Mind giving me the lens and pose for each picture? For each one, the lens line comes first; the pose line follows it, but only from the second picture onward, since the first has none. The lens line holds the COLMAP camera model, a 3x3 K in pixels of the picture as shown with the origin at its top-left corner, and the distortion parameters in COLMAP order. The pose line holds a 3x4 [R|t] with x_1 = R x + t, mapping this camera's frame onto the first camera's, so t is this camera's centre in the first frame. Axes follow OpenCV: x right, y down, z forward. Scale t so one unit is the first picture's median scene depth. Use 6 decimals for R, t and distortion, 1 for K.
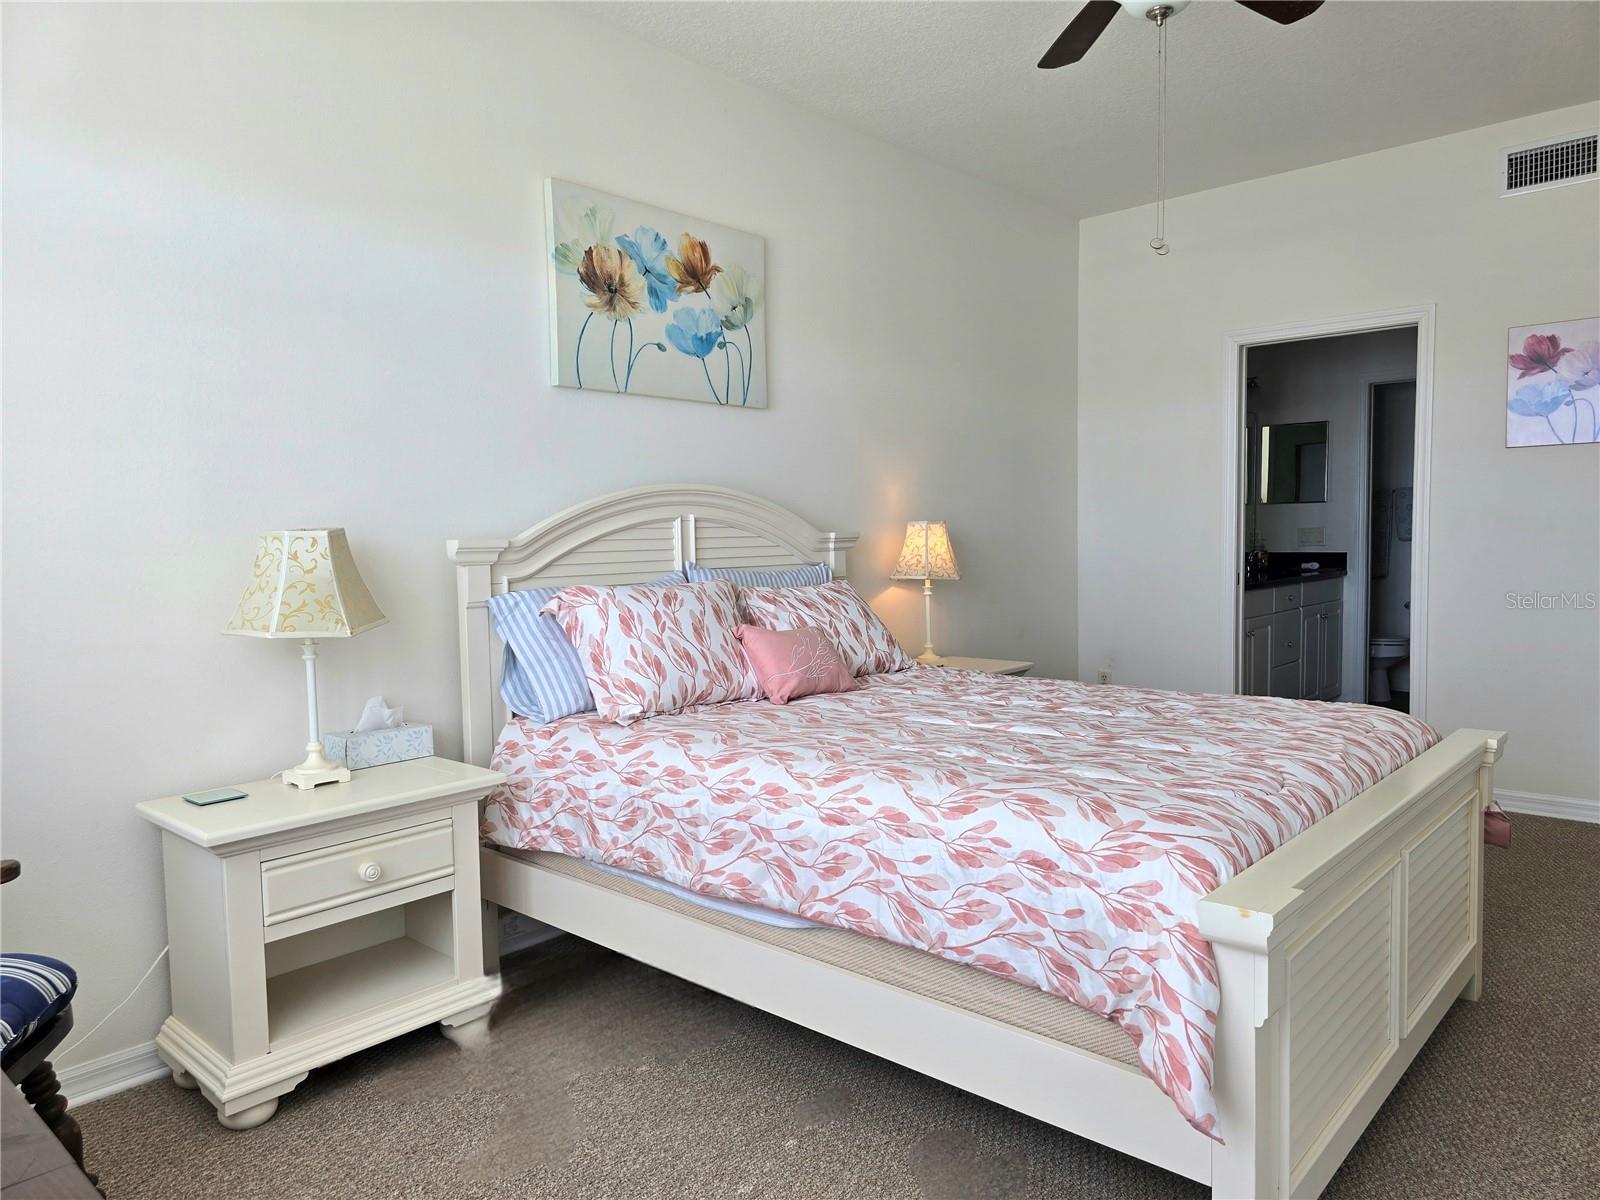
lens RADIAL K [[1076.0, 0, 807.4], [0, 1076.0, 594.9], [0, 0, 1]] dist [0.076823, -0.074699]
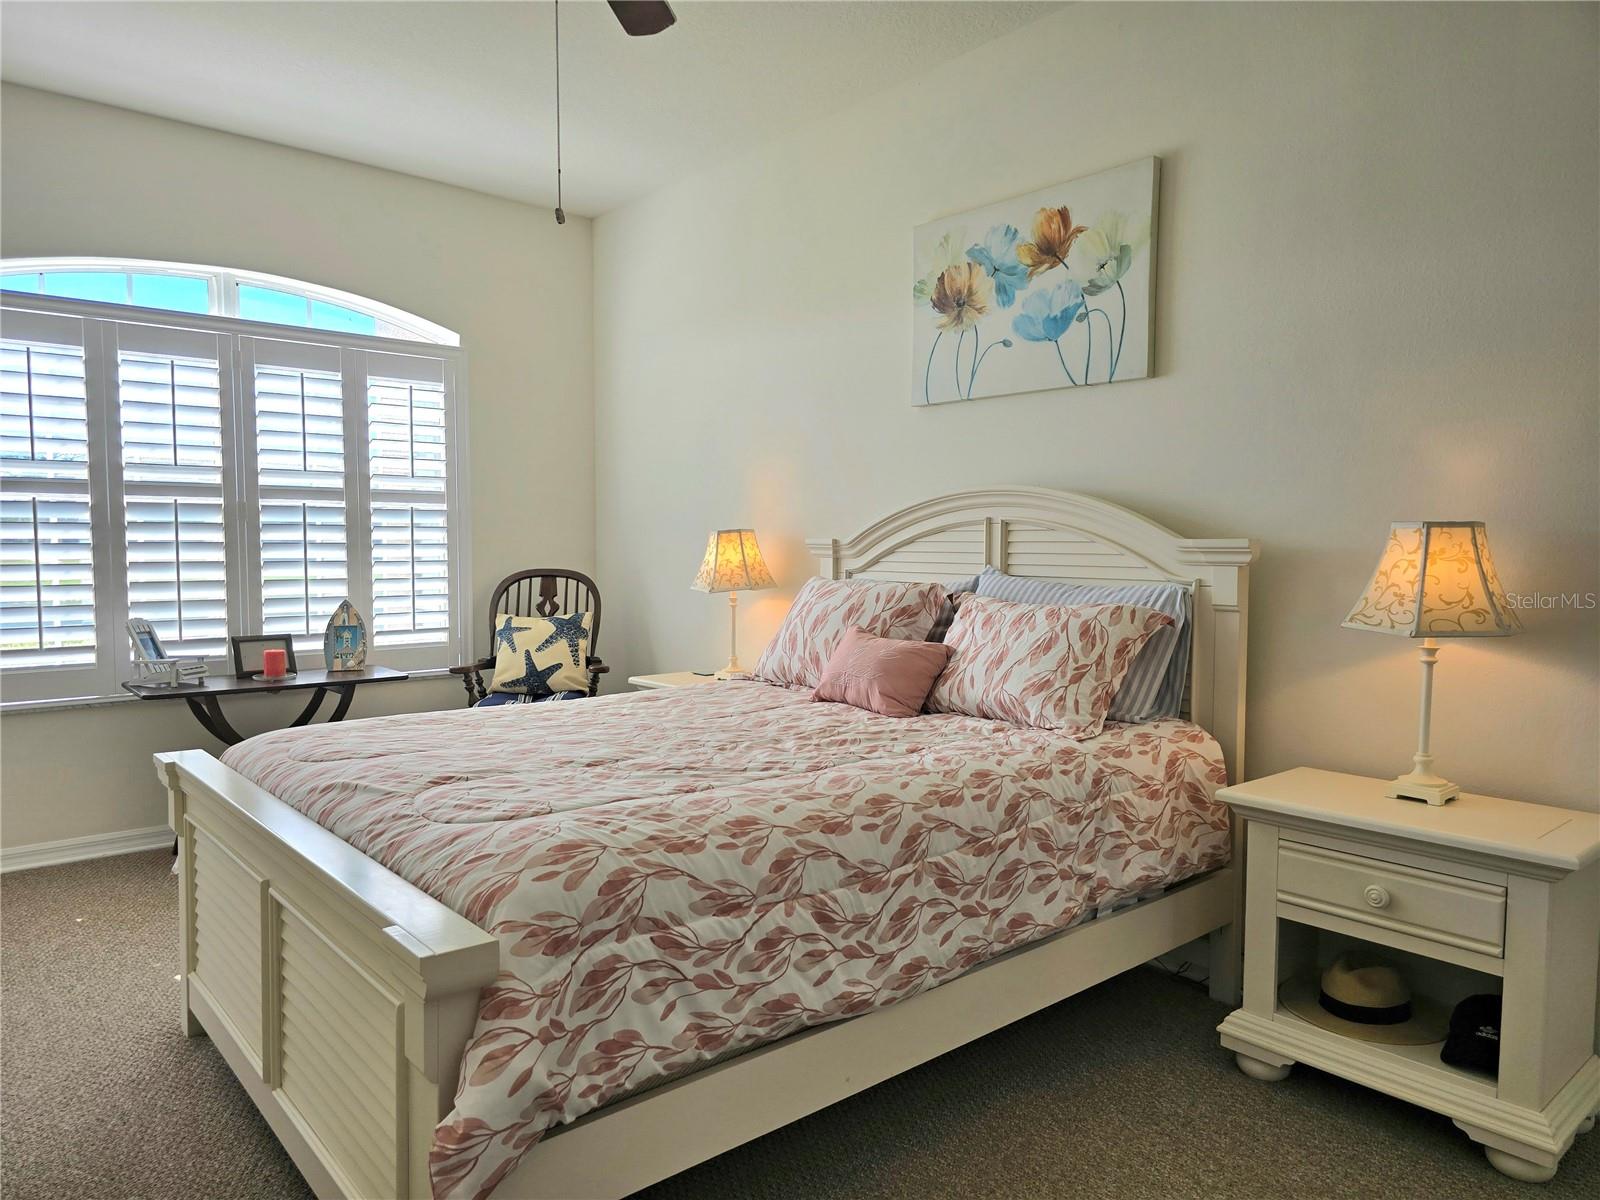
lens RADIAL K [[1076.0, 0, 807.4], [0, 1076.0, 594.9], [0, 0, 1]] dist [0.076823, -0.074699]
pose [[-0.122515, 0.072568, -0.989810, 0.858447], [-0.058991, 0.995027, 0.080252, -0.072131], [0.990712, 0.068222, -0.117625, 0.949807]]
